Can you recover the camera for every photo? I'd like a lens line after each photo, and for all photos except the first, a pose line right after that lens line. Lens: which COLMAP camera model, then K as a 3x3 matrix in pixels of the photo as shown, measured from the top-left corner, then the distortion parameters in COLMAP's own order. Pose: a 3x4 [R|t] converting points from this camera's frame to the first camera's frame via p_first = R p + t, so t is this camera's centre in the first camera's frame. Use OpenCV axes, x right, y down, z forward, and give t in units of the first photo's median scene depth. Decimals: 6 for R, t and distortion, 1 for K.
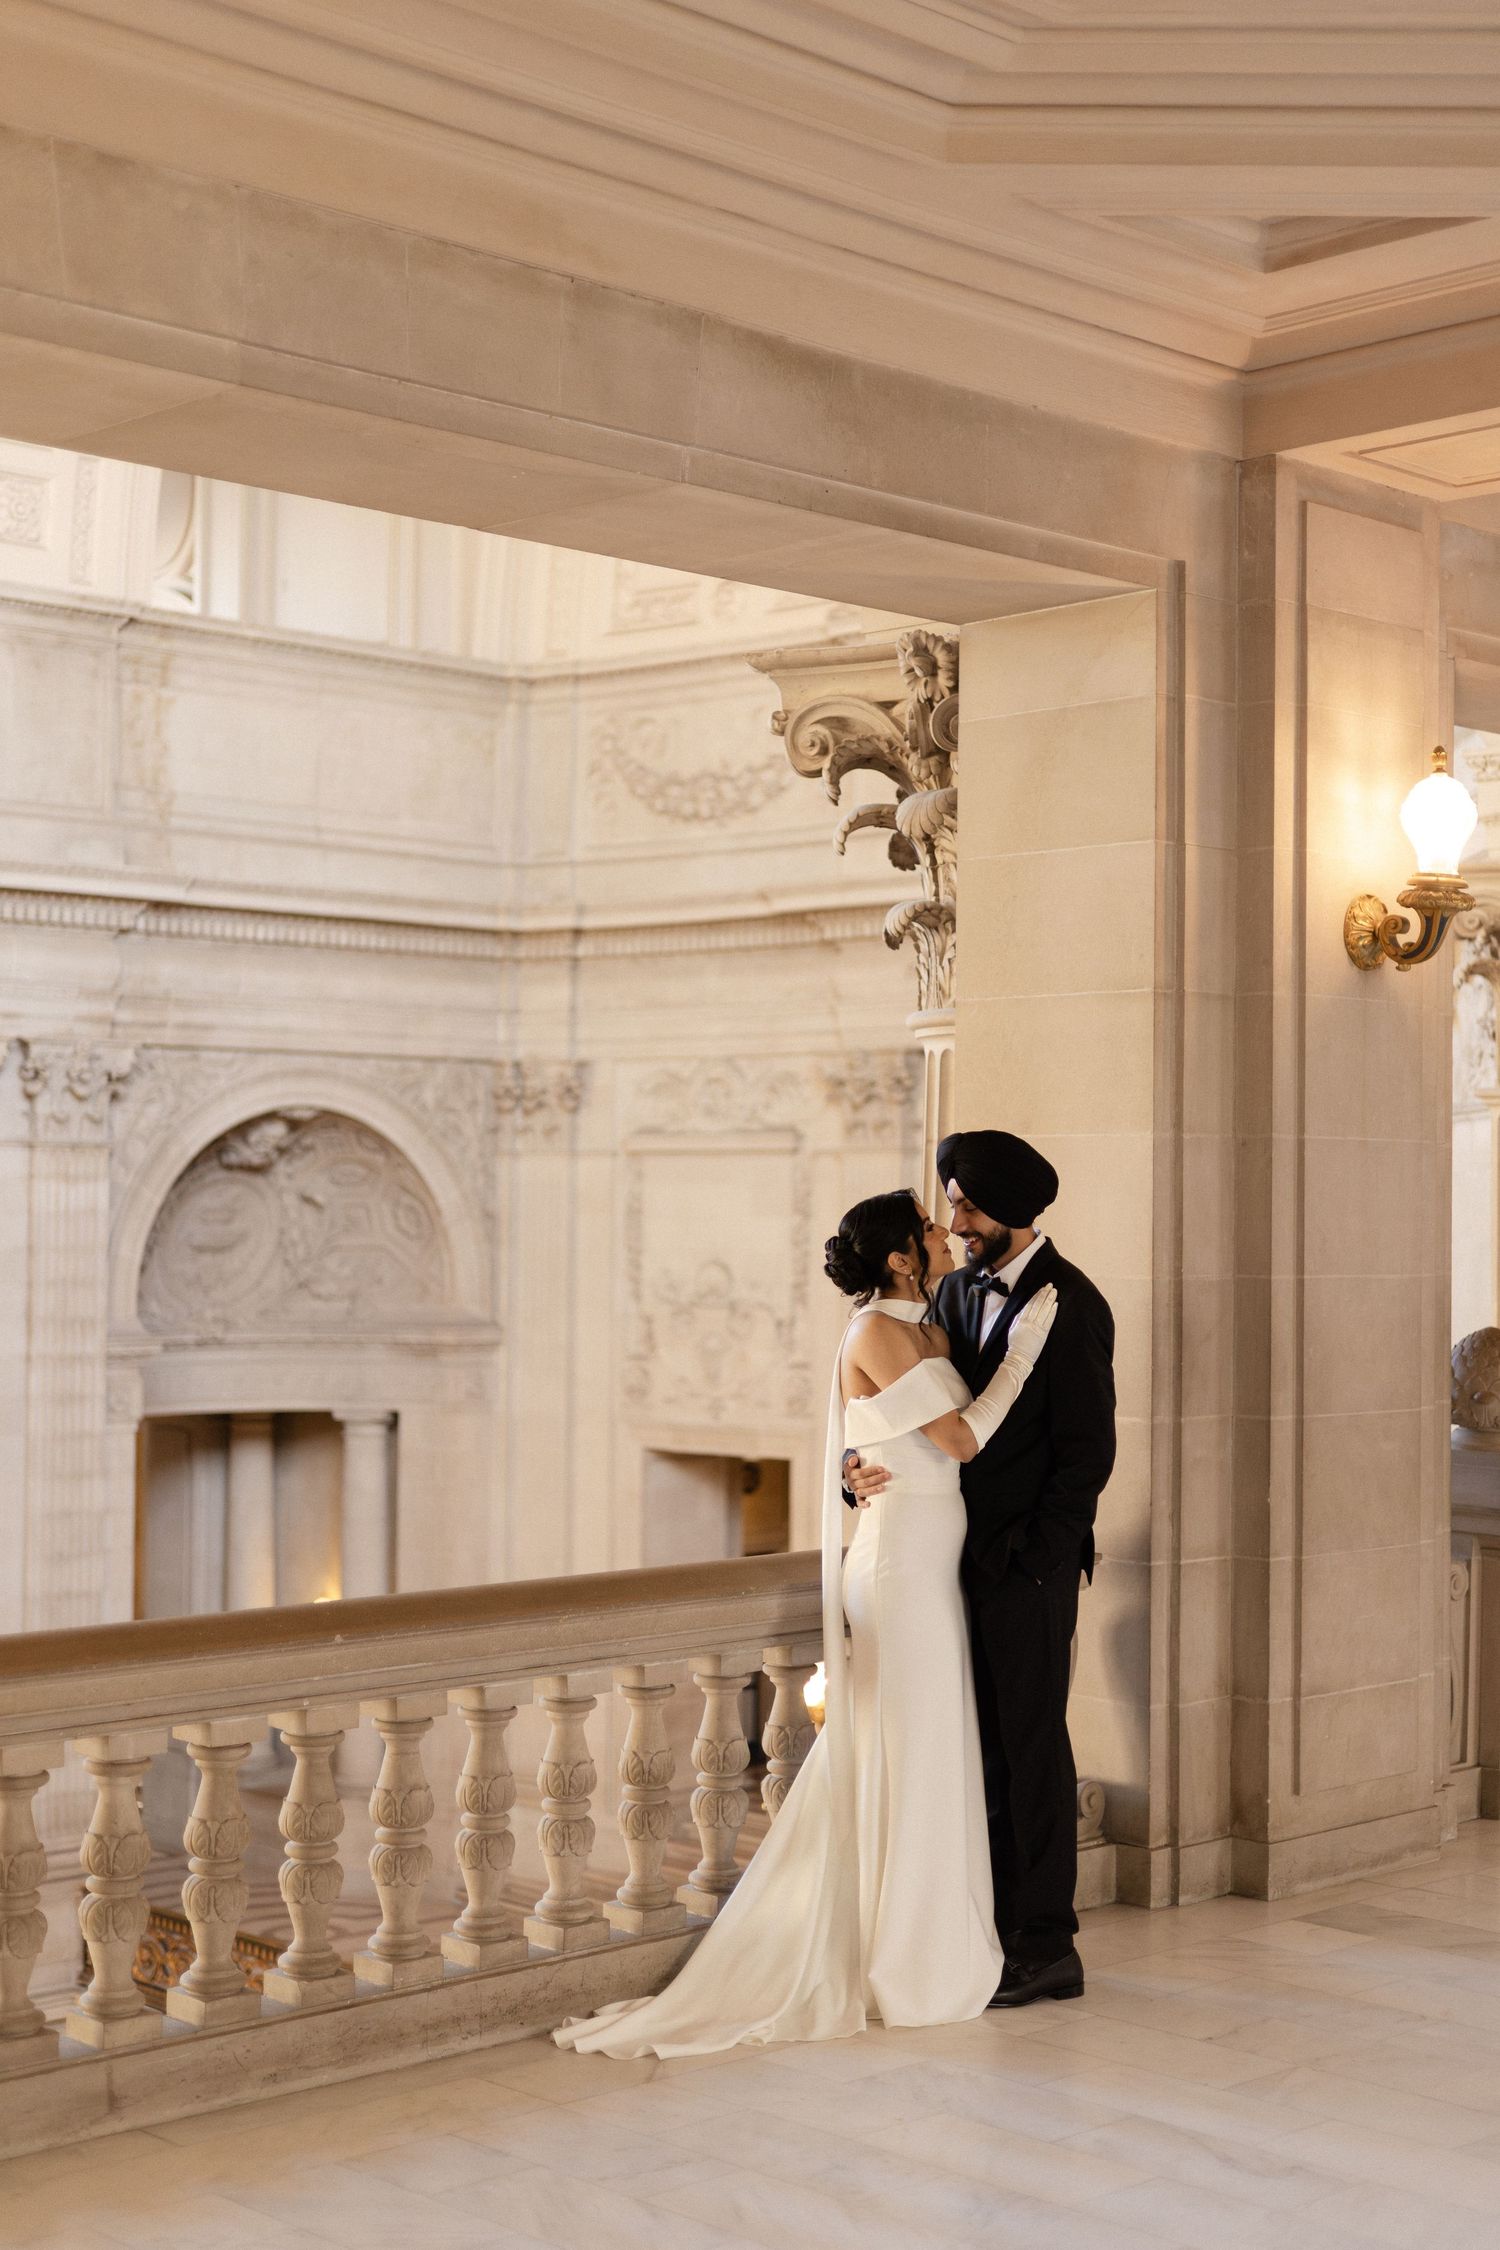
lens RADIAL K [[3162.8, 0, 750.0], [0, 3162.8, 1125.0], [0, 0, 1]] dist [0.020400, -0.017067]
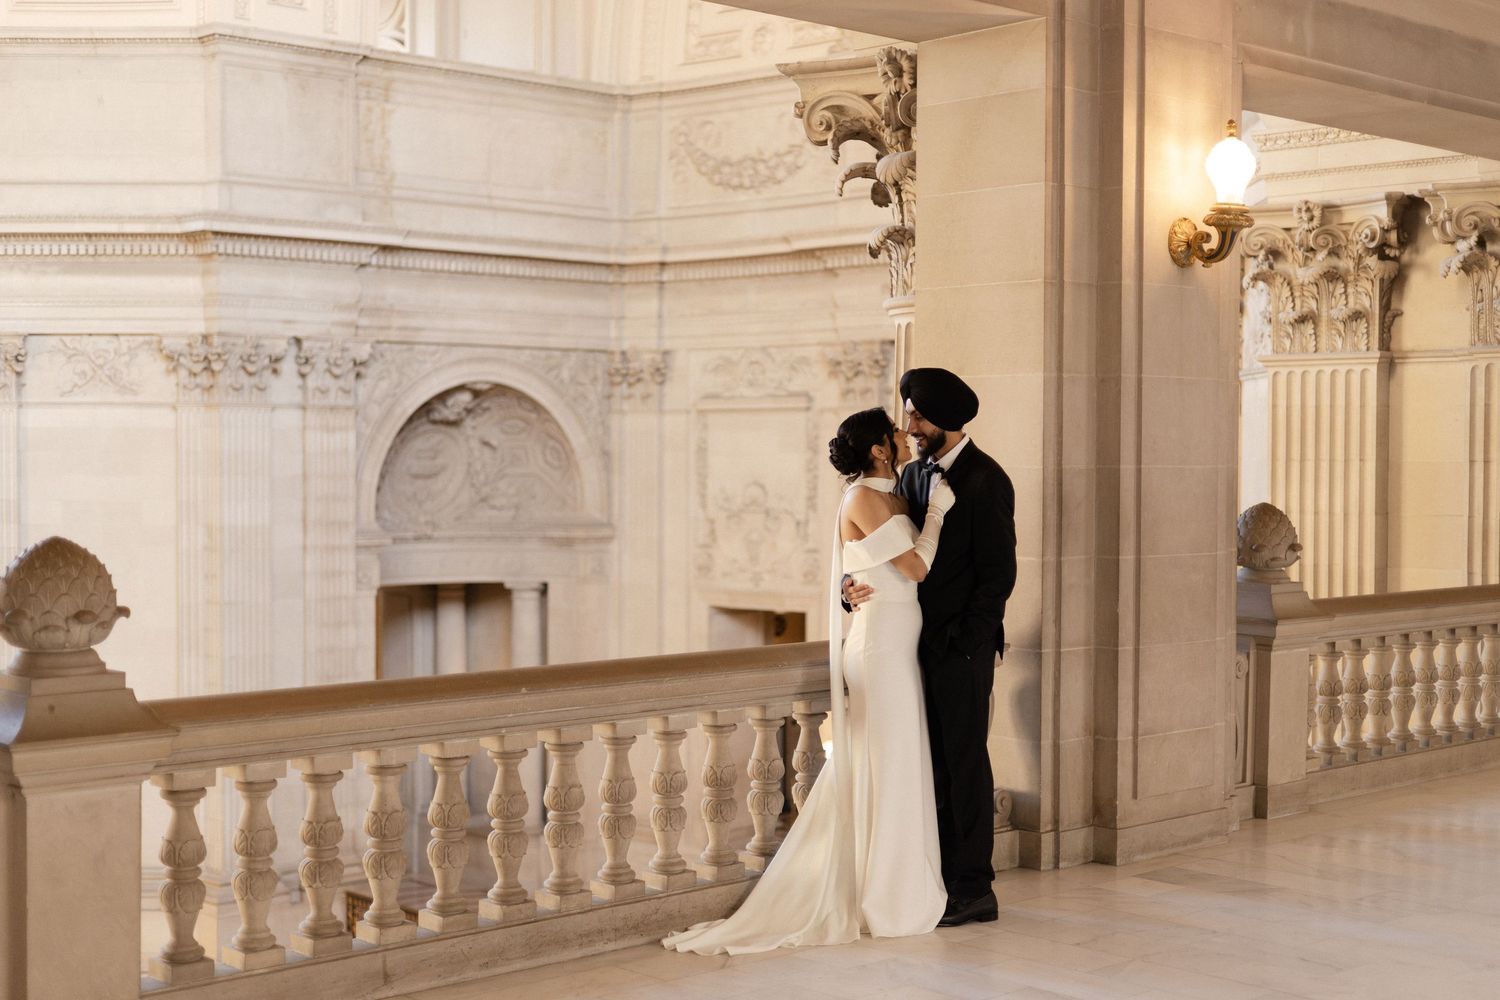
lens RADIAL K [[2094.9, 0, 750.0], [0, 2094.9, 500.0], [0, 0, 1]] dist [0.014686, 0.024783]
pose [[0.999895, -0.005263, -0.013531, -0.001856], [0.005944, 0.998694, 0.050742, 0.009870], [0.013246, -0.050817, 0.998620, -0.021649]]
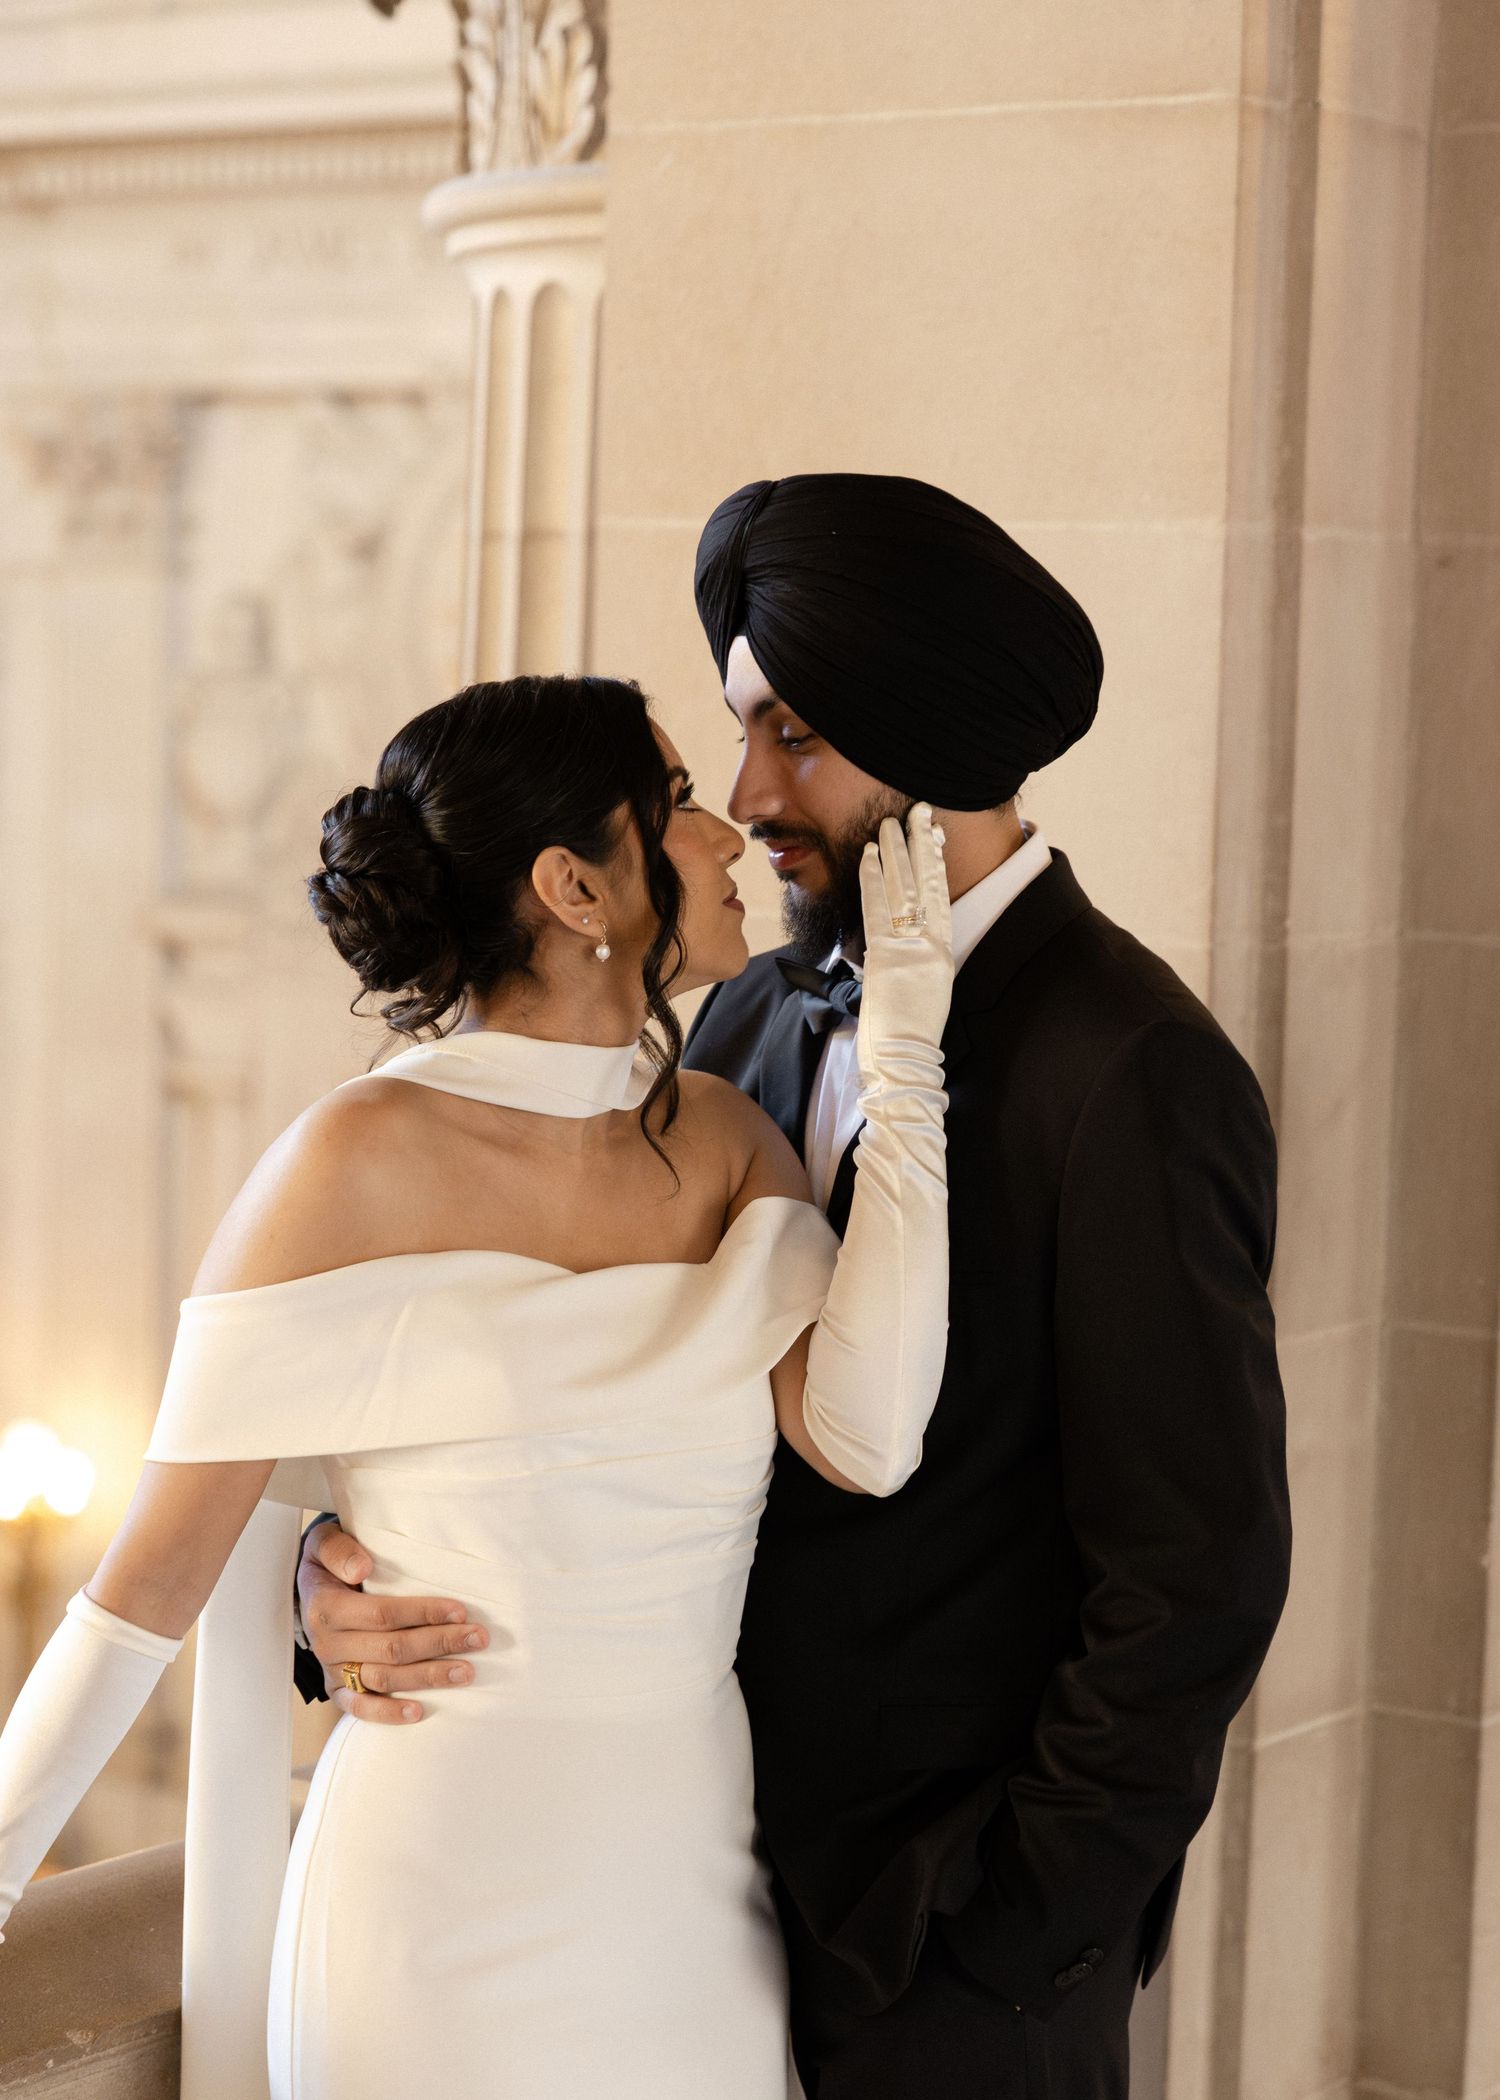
lens RADIAL K [[5068.3, 0, 751.0], [0, 5068.3, 1317.2], [0, 0, 1]] dist [0.065831, 0.096475]
pose [[0.985919, 0.003950, 0.167179, -0.013462], [-0.029429, 0.988217, 0.150205, 0.005593], [-0.164616, -0.153010, 0.974418, 0.391856]]
